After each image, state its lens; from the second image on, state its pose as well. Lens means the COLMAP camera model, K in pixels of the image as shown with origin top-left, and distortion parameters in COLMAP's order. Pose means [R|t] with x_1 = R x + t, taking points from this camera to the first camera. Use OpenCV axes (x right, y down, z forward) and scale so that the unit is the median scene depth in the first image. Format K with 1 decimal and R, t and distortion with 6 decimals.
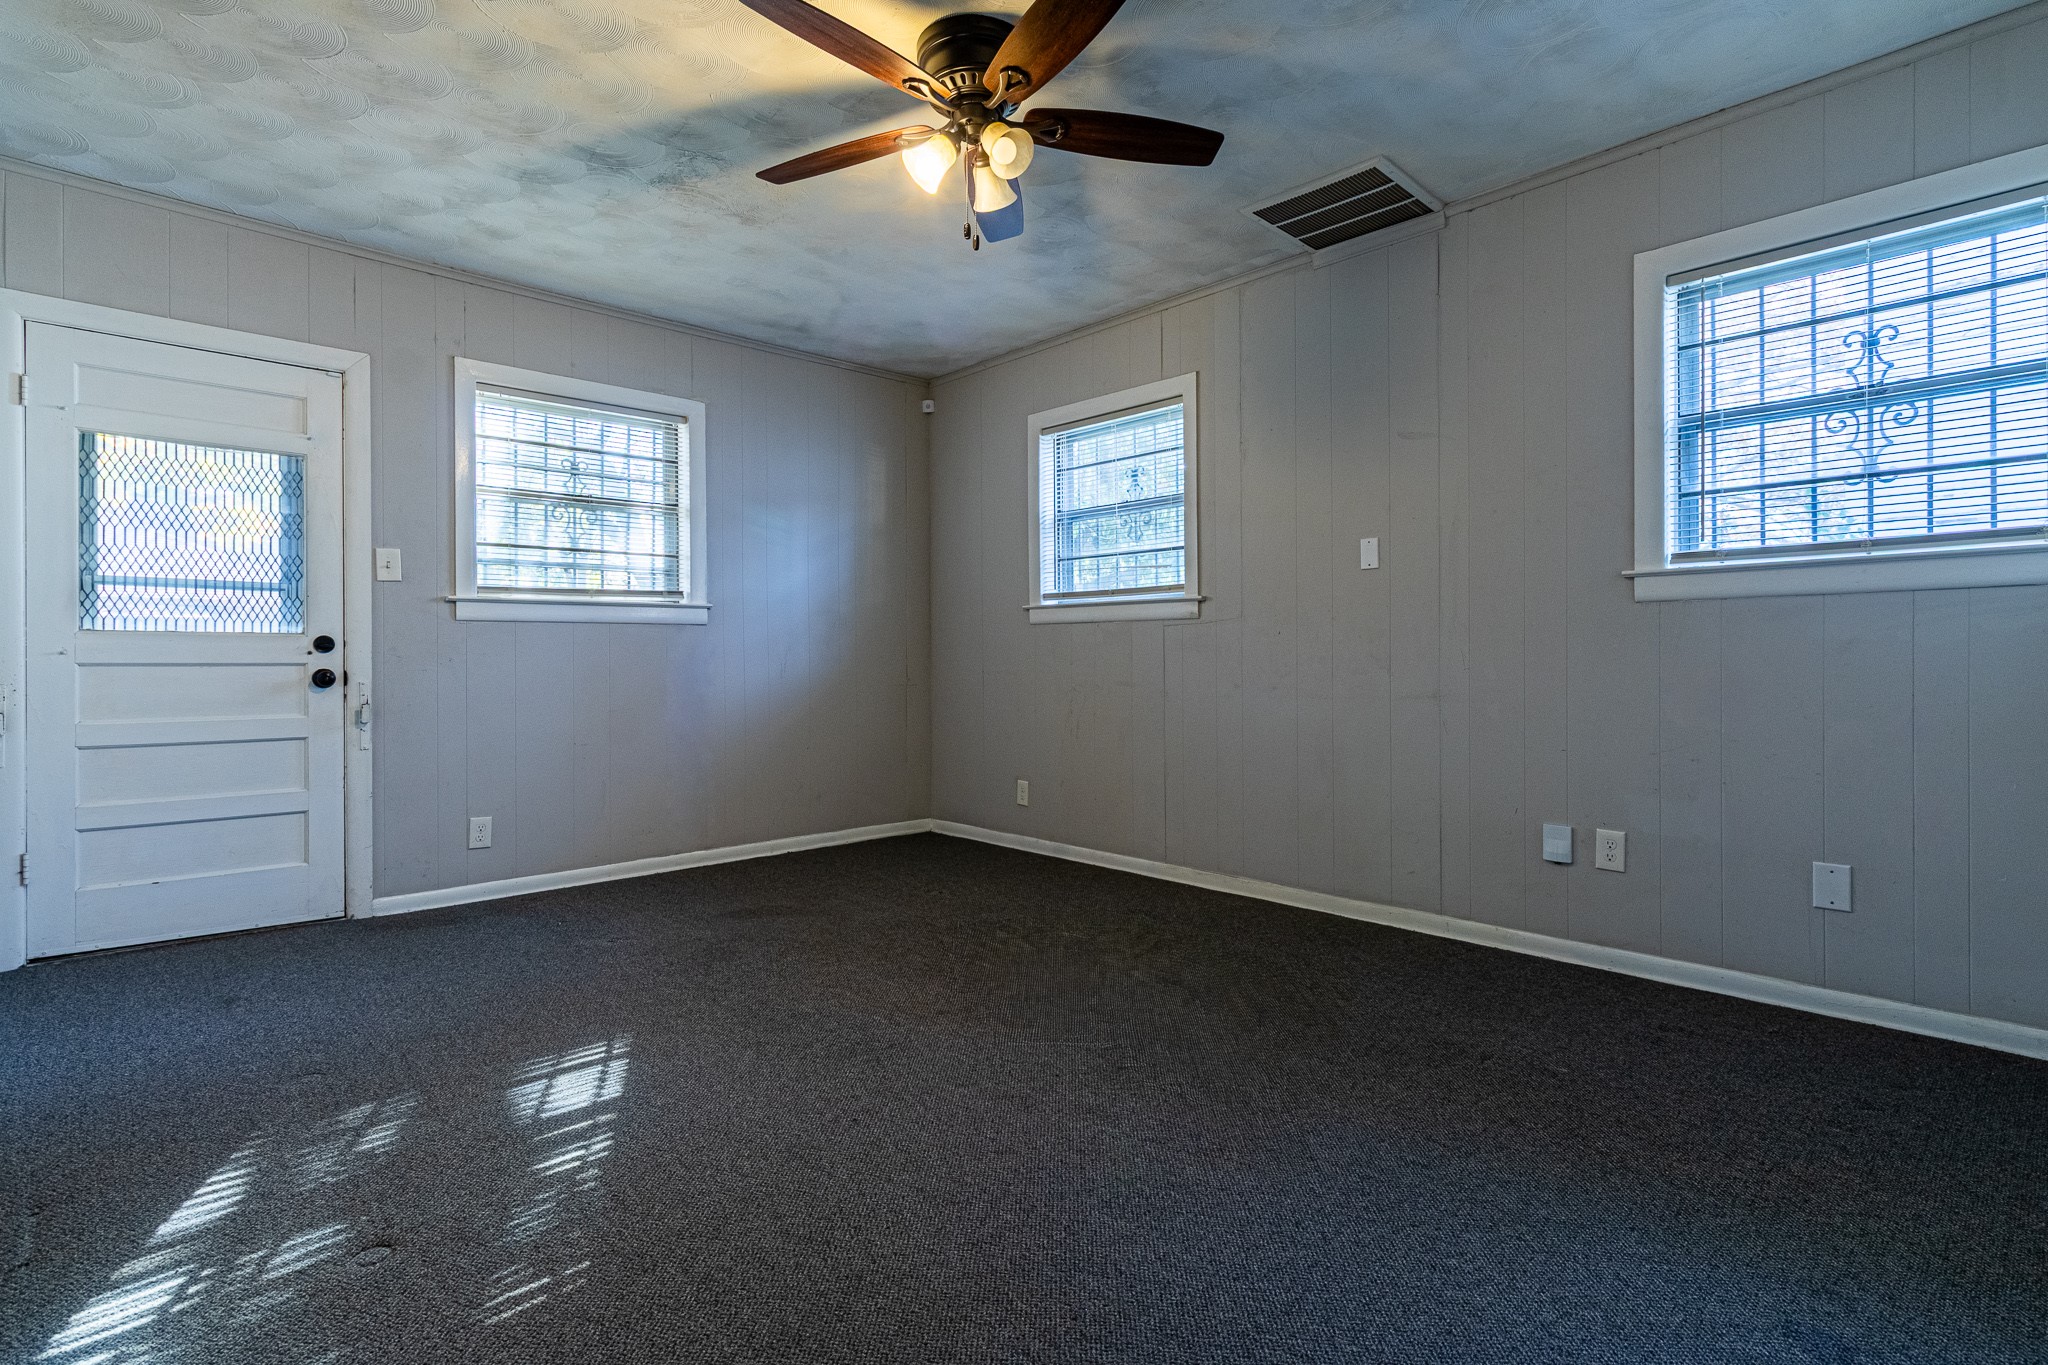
lens RADIAL K [[958.8, 0, 1021.9], [0, 958.8, 657.2], [0, 0, 1]] dist [-0.000975, -0.000005]
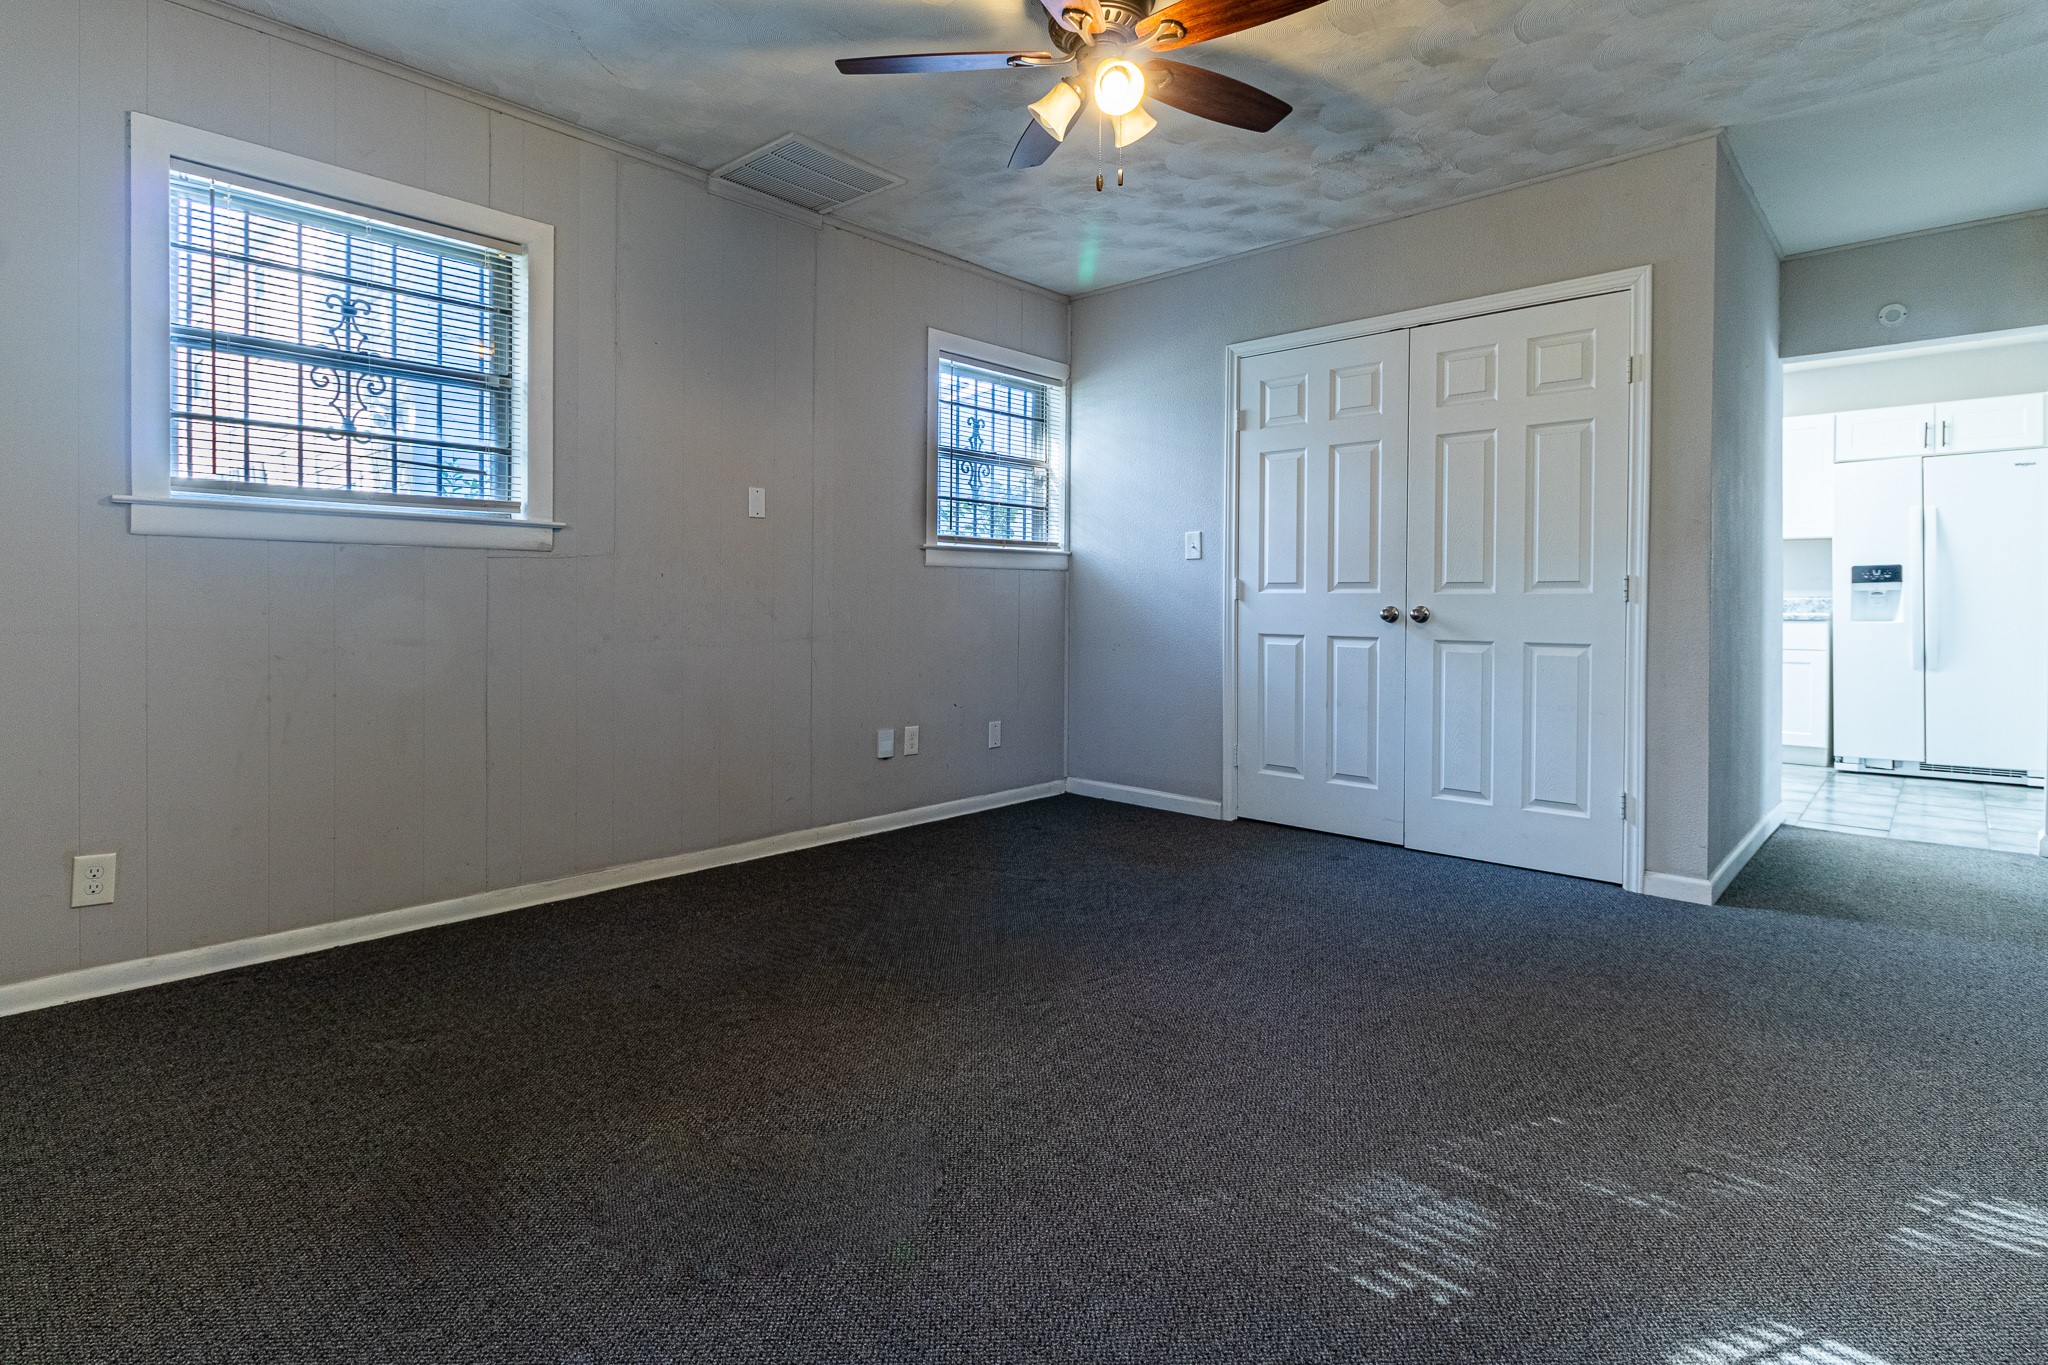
lens RADIAL K [[1009.8, 0, 1028.0], [0, 1009.8, 612.3], [0, 0, 1]] dist [0.002372, 0.000209]
pose [[-0.065971, -0.005229, 0.997808, -0.301287], [-0.003862, 0.999980, 0.004985, 0.001457], [-0.997814, -0.003525, -0.065990, 0.317408]]
